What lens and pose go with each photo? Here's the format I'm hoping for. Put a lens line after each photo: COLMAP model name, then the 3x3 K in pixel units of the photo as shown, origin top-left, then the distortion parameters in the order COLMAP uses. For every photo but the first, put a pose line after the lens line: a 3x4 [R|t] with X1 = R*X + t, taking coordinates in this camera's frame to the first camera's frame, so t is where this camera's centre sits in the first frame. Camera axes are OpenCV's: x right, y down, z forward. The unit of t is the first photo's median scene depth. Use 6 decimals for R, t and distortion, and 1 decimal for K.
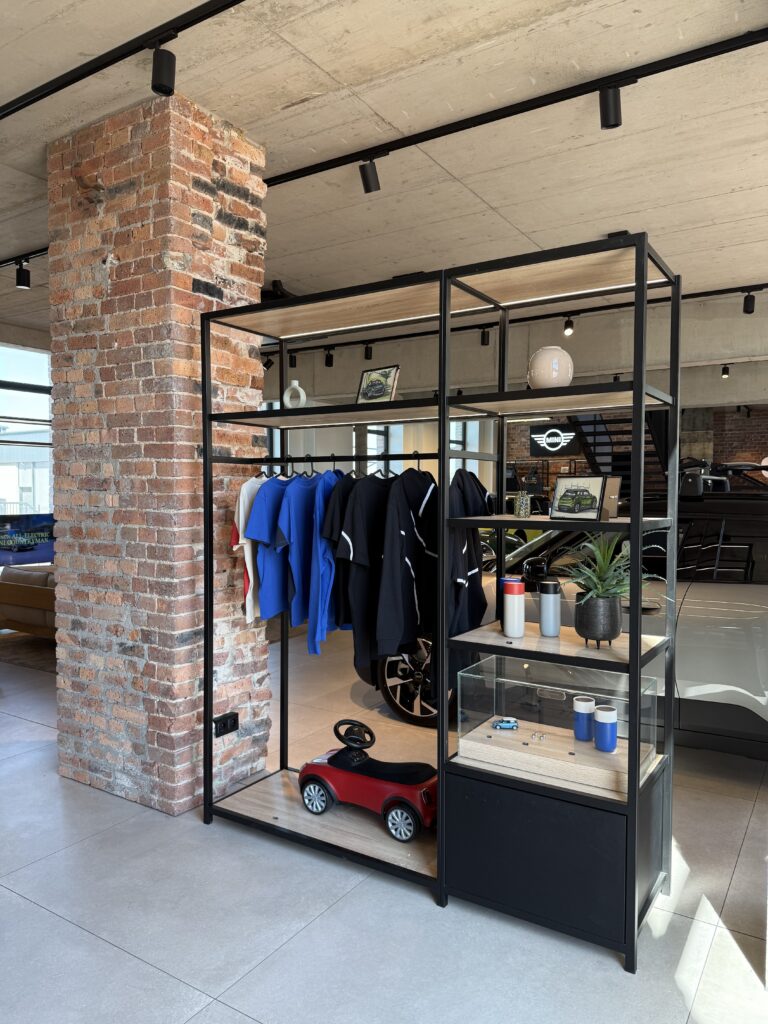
lens RADIAL K [[730.0, 0, 384.9], [0, 730.0, 515.2], [0, 0, 1]] dist [0.079048, -0.074262]
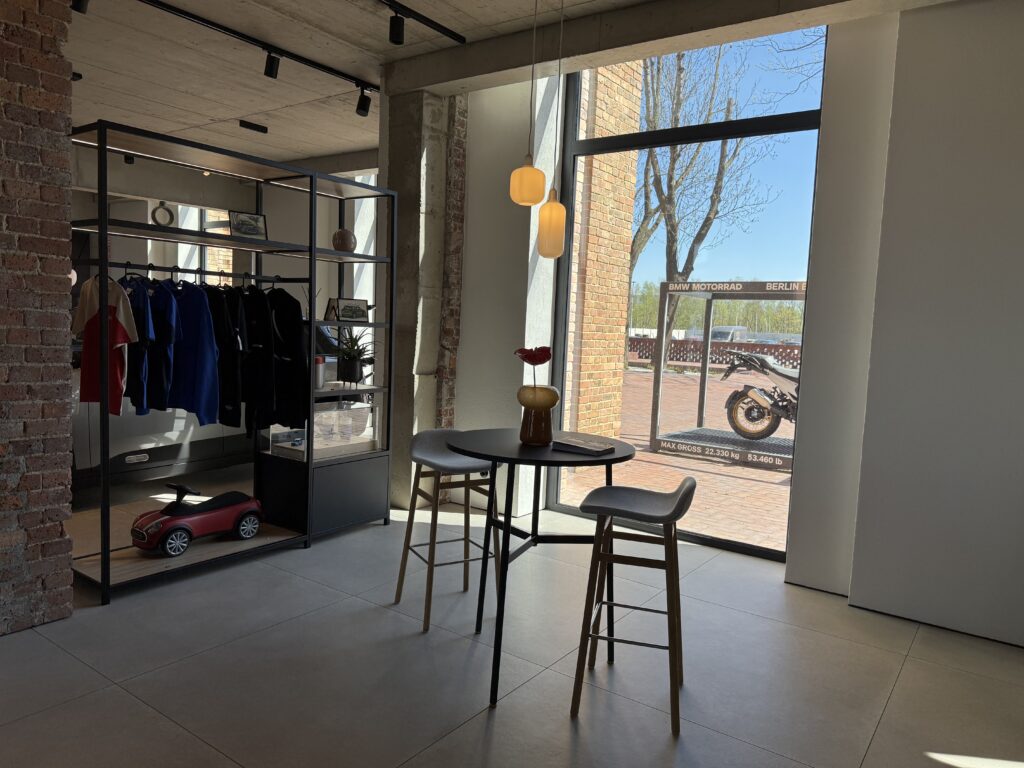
lens RADIAL K [[730.0, 0, 513.7], [0, 730.0, 384.6], [0, 0, 1]] dist [0.079048, -0.074262]
pose [[0.061952, -0.089343, 0.994072, -1.291073], [-0.017725, 0.995730, 0.090596, -0.008727], [-0.997922, -0.023233, 0.060104, 0.361000]]
